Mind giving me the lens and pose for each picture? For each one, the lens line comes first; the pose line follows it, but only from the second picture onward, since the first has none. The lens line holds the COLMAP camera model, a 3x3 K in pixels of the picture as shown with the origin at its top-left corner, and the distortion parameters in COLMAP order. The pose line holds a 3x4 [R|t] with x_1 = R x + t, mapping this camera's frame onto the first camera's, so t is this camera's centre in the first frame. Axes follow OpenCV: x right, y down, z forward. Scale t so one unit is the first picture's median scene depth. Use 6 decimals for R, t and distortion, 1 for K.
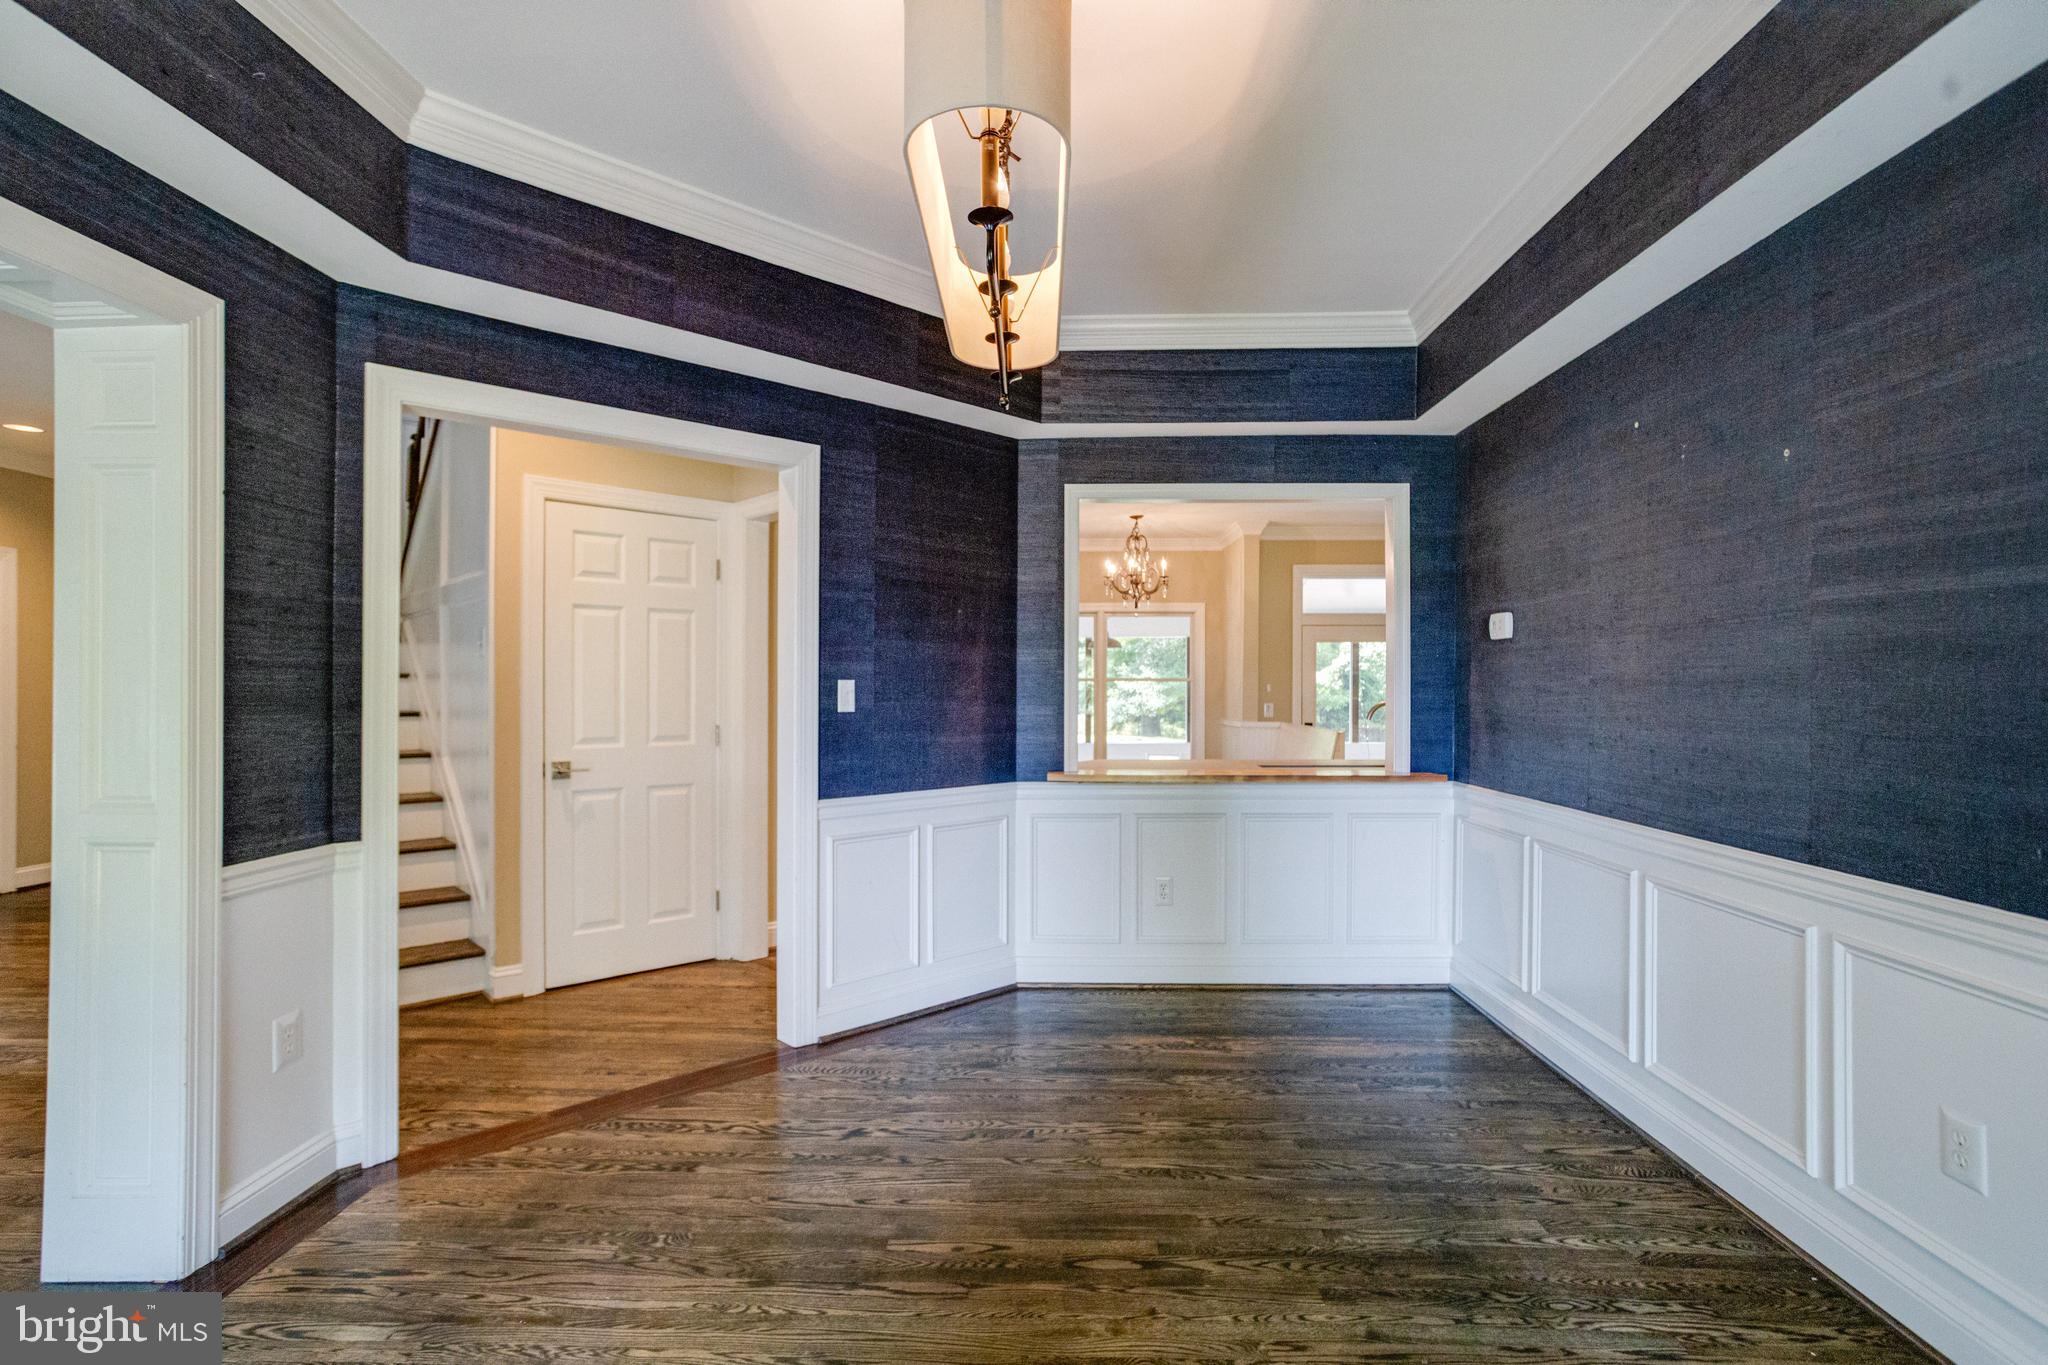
lens RADIAL K [[999.3, 0, 1019.3], [0, 999.3, 682.9], [0, 0, 1]] dist [-0.052712, 0.039240]
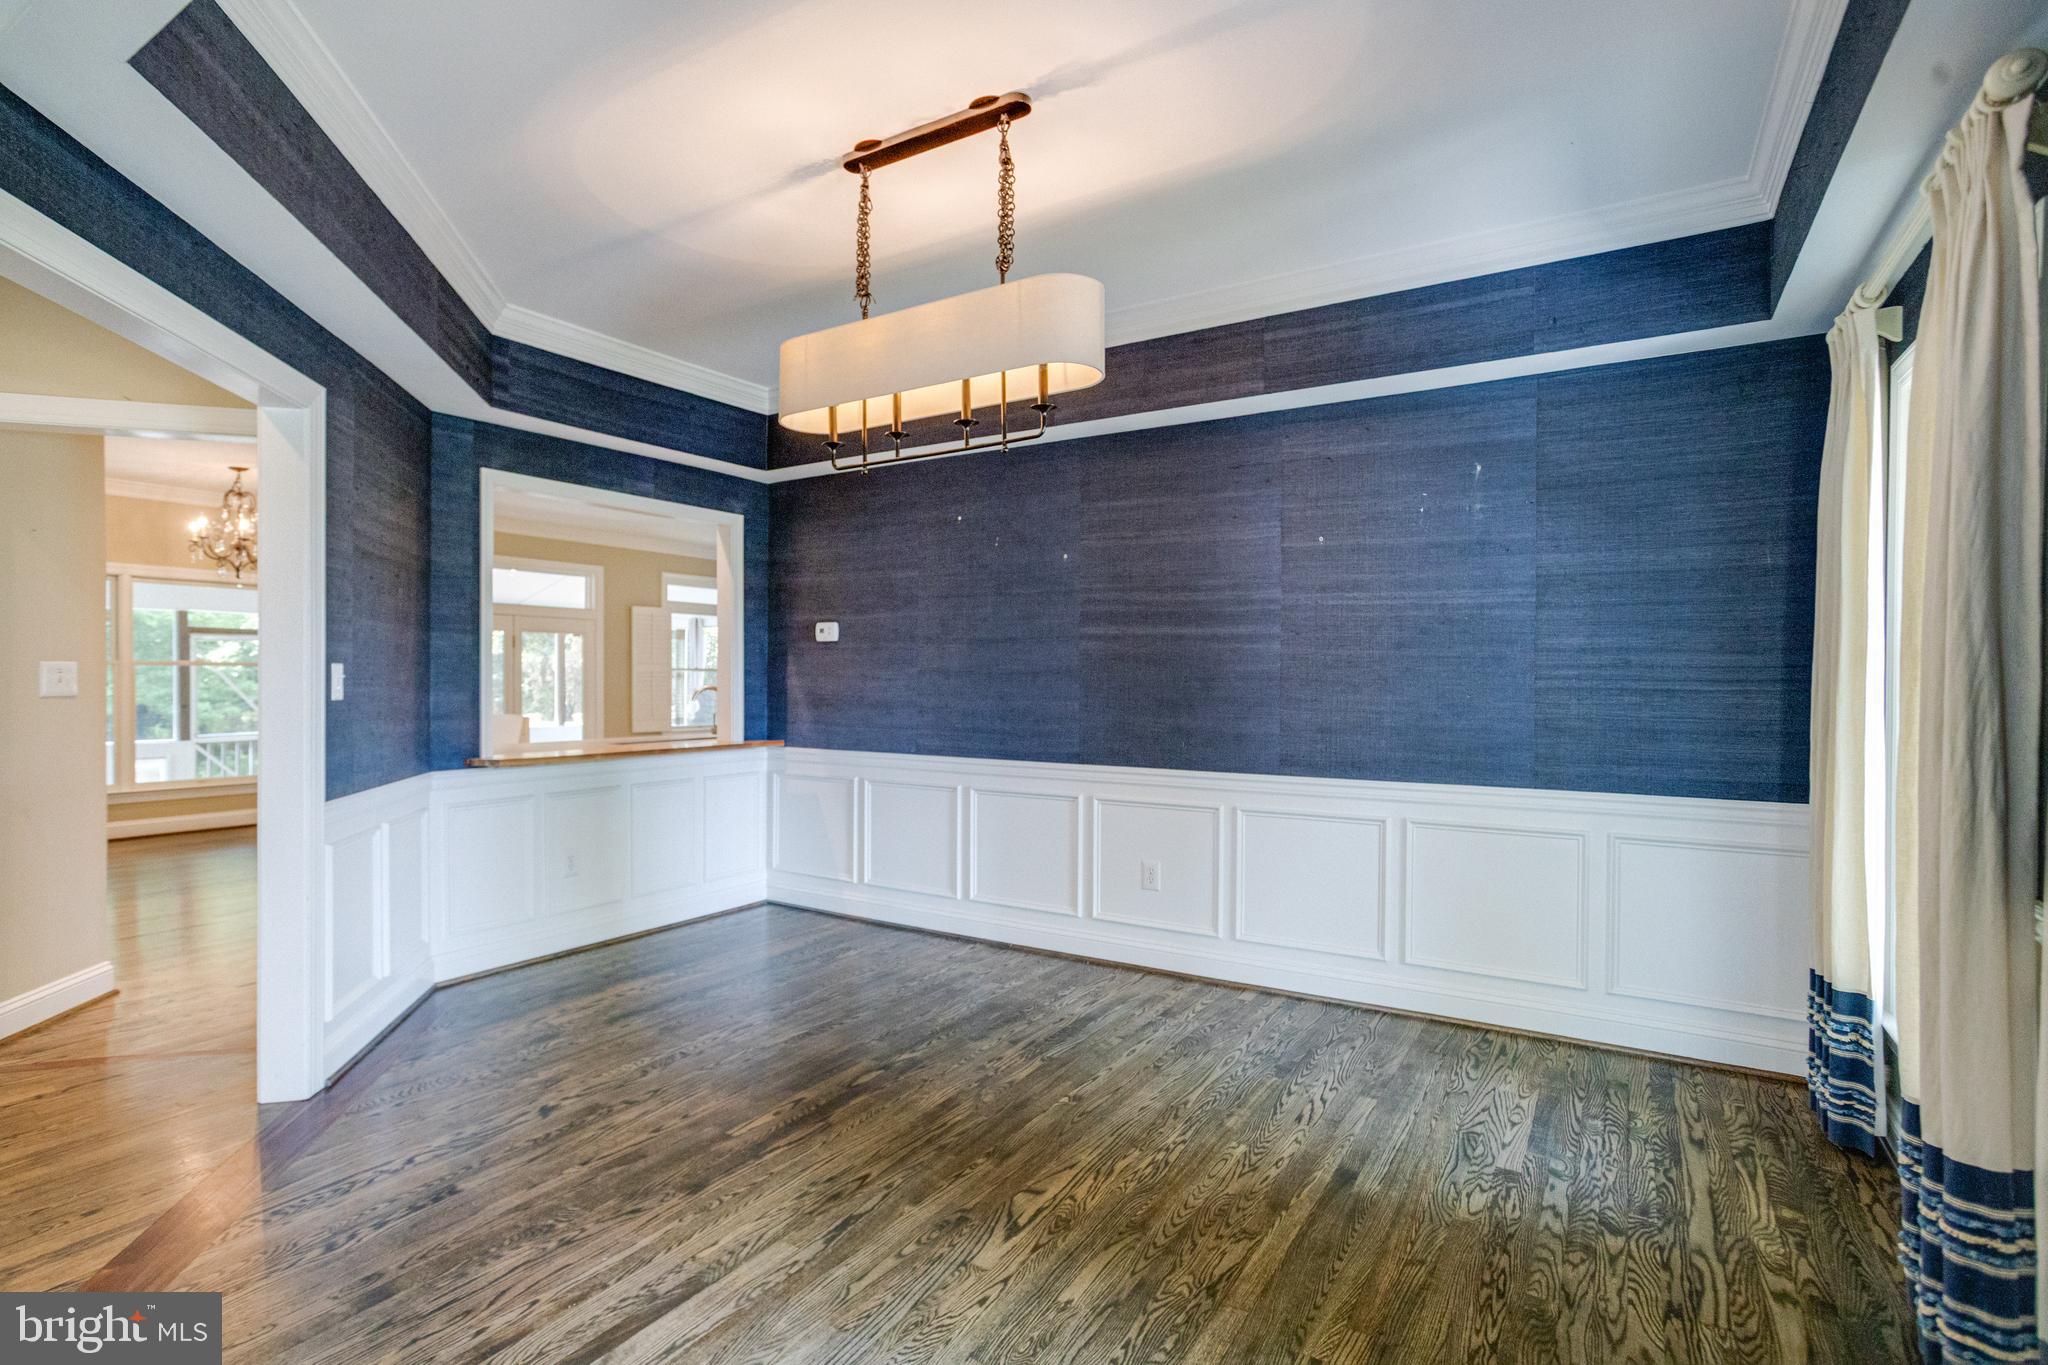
lens RADIAL K [[985.2, 0, 1024.0], [0, 985.2, 682.5], [0, 0, 1]] dist [-0.048489, 0.030674]
pose [[0.491246, -0.001766, 0.871019, -0.625157], [-0.008629, 0.999939, 0.006894, 0.002703], [-0.870978, -0.010903, 0.491200, 0.066464]]
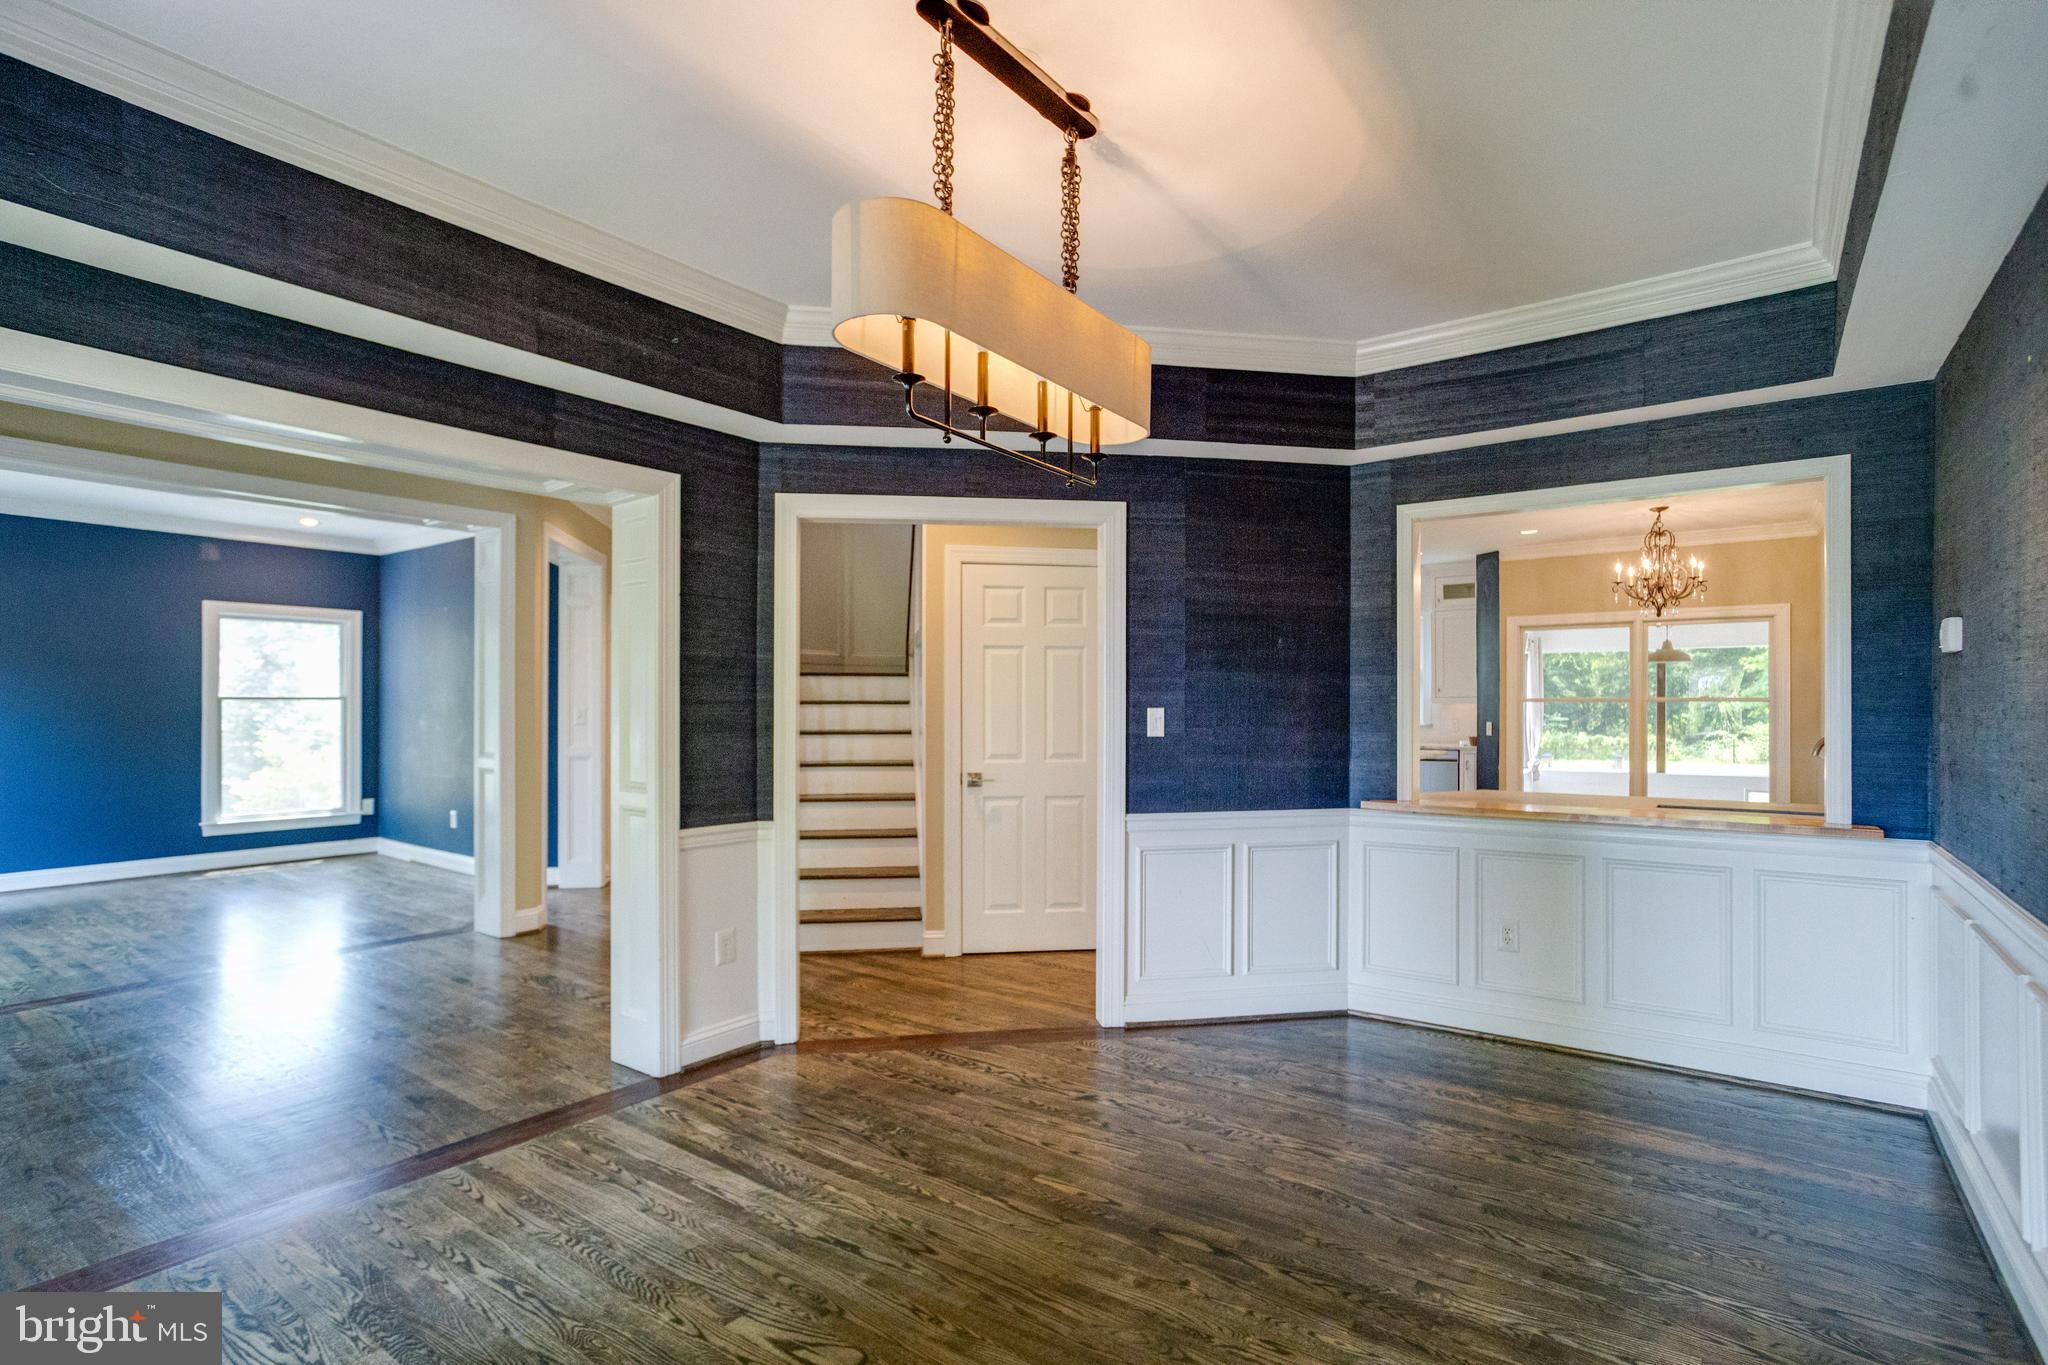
lens RADIAL K [[1012.1, 0, 1018.2], [0, 1012.1, 697.5], [0, 0, 1]] dist [-0.053234, 0.042094]
pose [[0.823741, -0.005971, -0.566936, 0.348390], [0.004344, 0.999982, -0.004220, -0.010811], [0.566950, 0.001014, 0.823751, -0.020988]]
